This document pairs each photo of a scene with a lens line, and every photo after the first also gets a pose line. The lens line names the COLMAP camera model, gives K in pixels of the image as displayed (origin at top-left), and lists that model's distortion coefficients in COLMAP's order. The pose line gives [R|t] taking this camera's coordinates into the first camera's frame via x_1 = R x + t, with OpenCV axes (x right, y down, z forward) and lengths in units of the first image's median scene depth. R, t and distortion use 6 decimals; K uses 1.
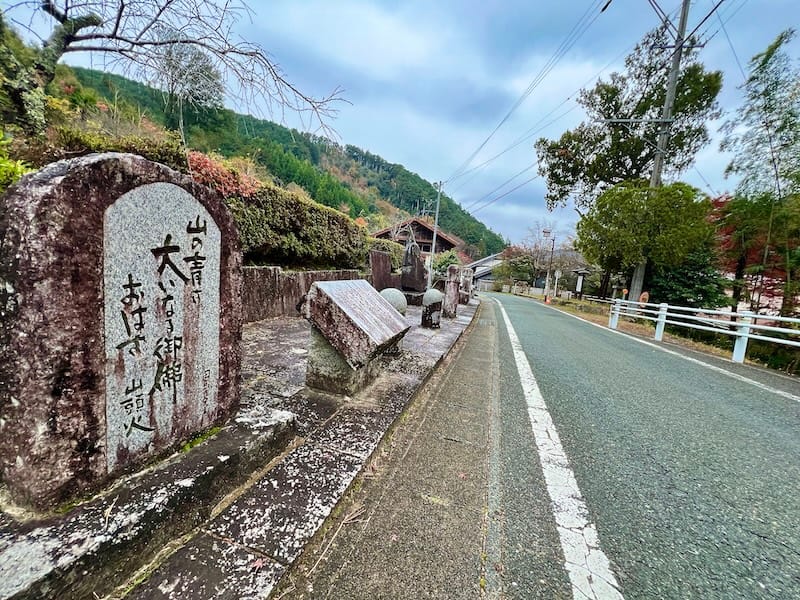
lens RADIAL K [[320.1, 0, 400.7], [0, 320.1, 300.1], [0, 0, 1]] dist [-0.000729, -0.000533]
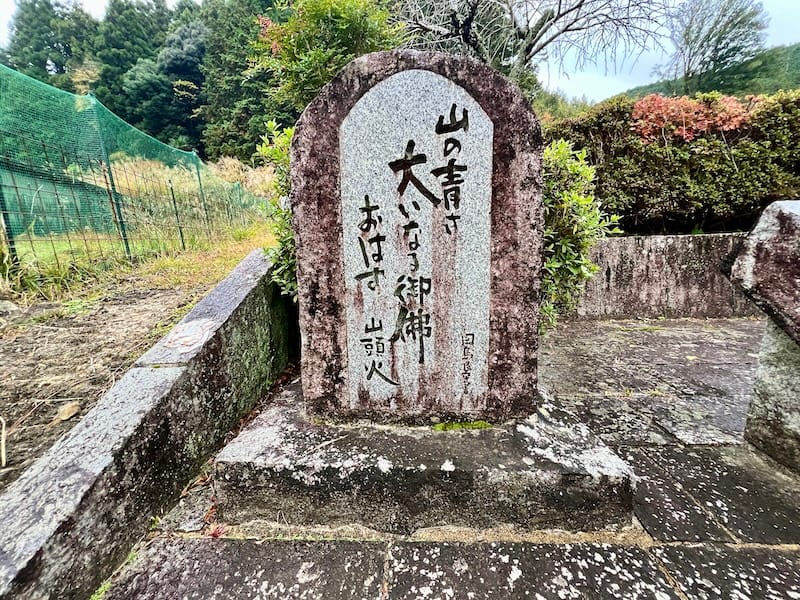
lens RADIAL K [[320.1, 0, 399.4], [0, 320.1, 300.5], [0, 0, 1]] dist [-0.000729, -0.000533]
pose [[0.243462, 0.058631, -0.968137, 0.037099], [-0.055746, 0.997367, 0.046383, 0.146170], [0.968307, 0.042677, 0.246089, 0.804115]]
